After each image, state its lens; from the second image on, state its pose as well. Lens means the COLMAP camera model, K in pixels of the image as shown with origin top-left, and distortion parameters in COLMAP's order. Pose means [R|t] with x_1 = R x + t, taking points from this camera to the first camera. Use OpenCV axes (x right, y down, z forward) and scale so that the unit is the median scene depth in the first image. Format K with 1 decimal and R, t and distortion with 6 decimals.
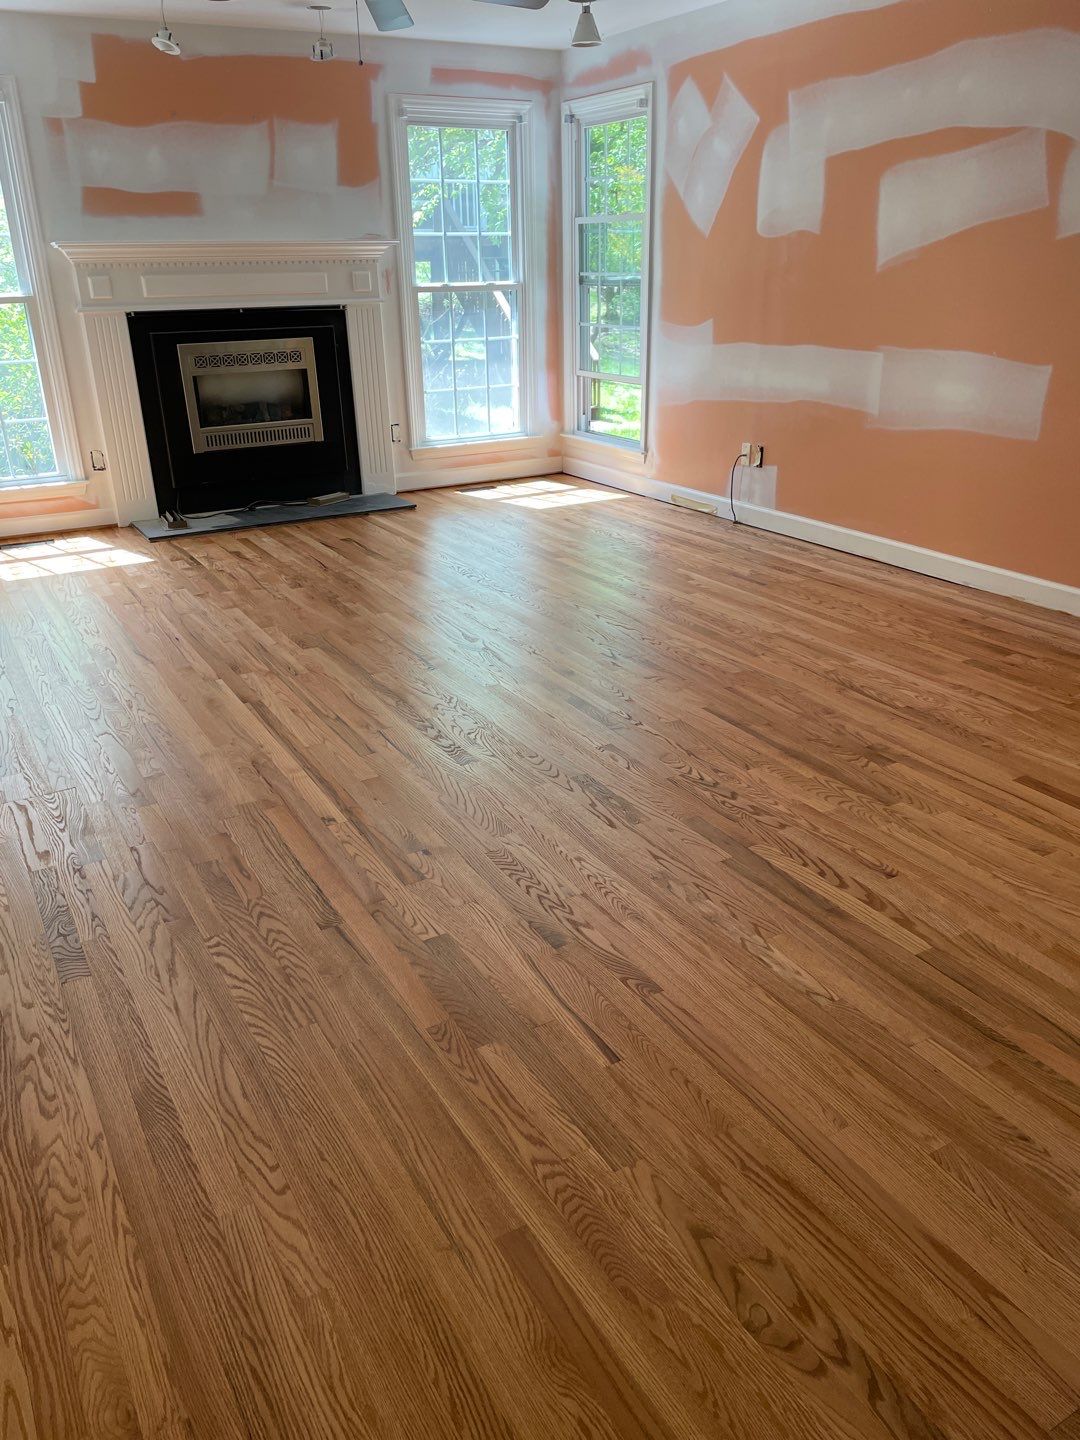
lens RADIAL K [[1083.1, 0, 542.6], [0, 1083.1, 712.8], [0, 0, 1]] dist [0.102011, -0.124821]
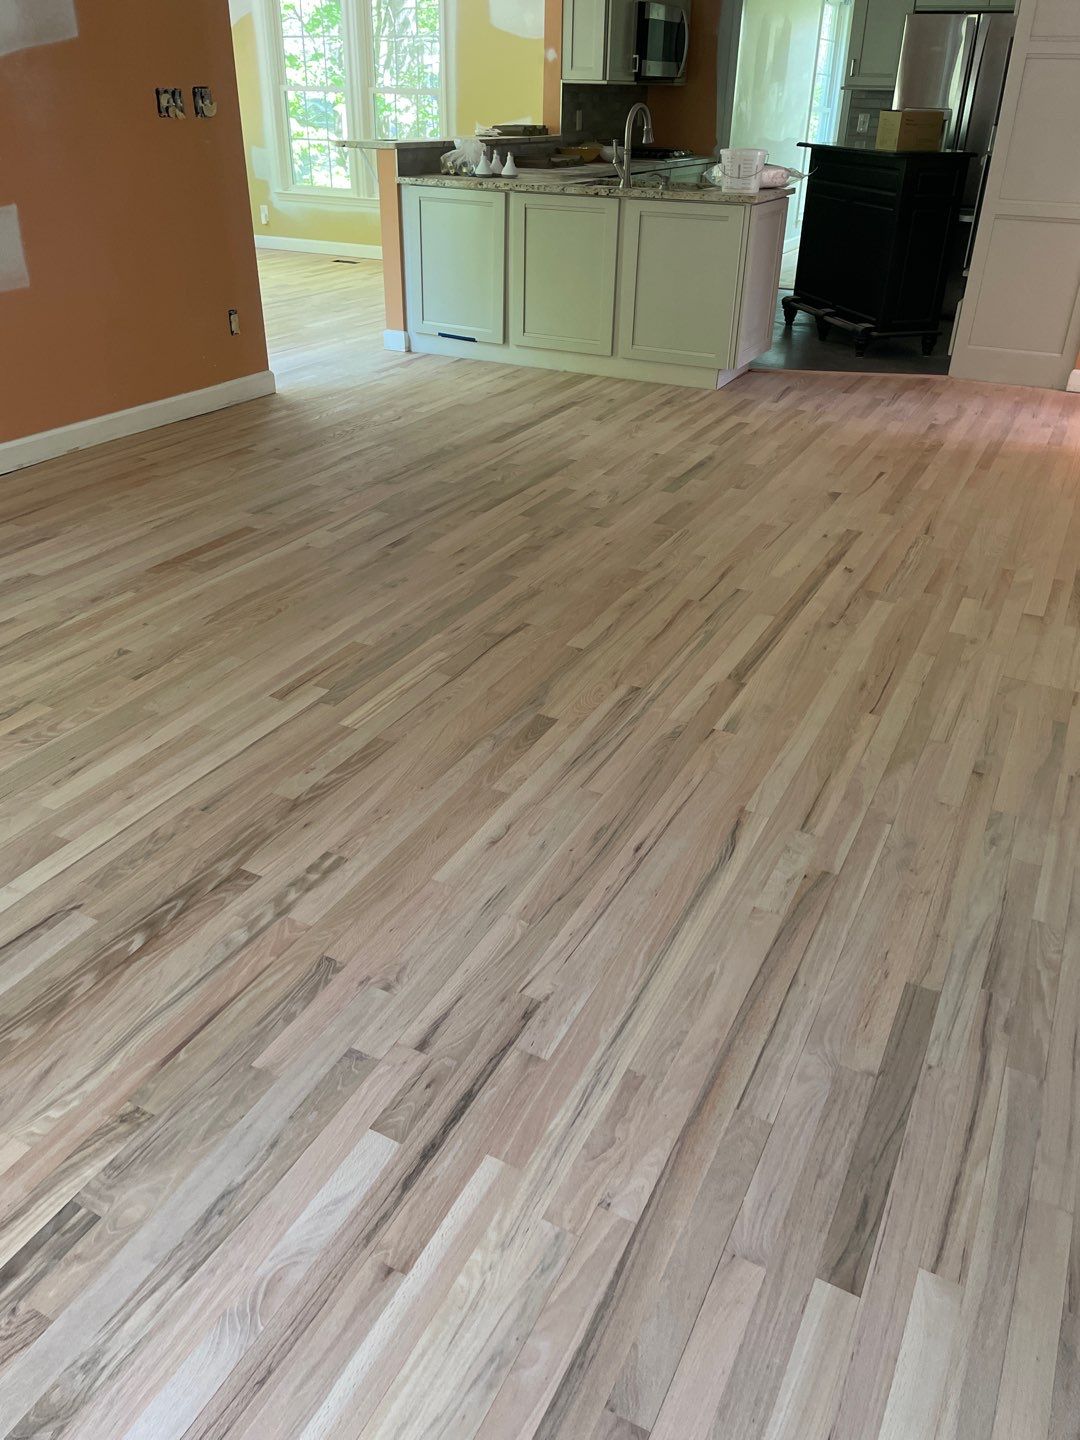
lens RADIAL K [[1081.1, 0, 539.1], [0, 1081.1, 714.5], [0, 0, 1]] dist [0.101930, -0.124609]
pose [[-0.541030, -0.405395, 0.736846, -0.814029], [0.316903, 0.713296, 0.625125, -0.551396], [-0.779012, 0.571720, -0.257443, 1.397062]]
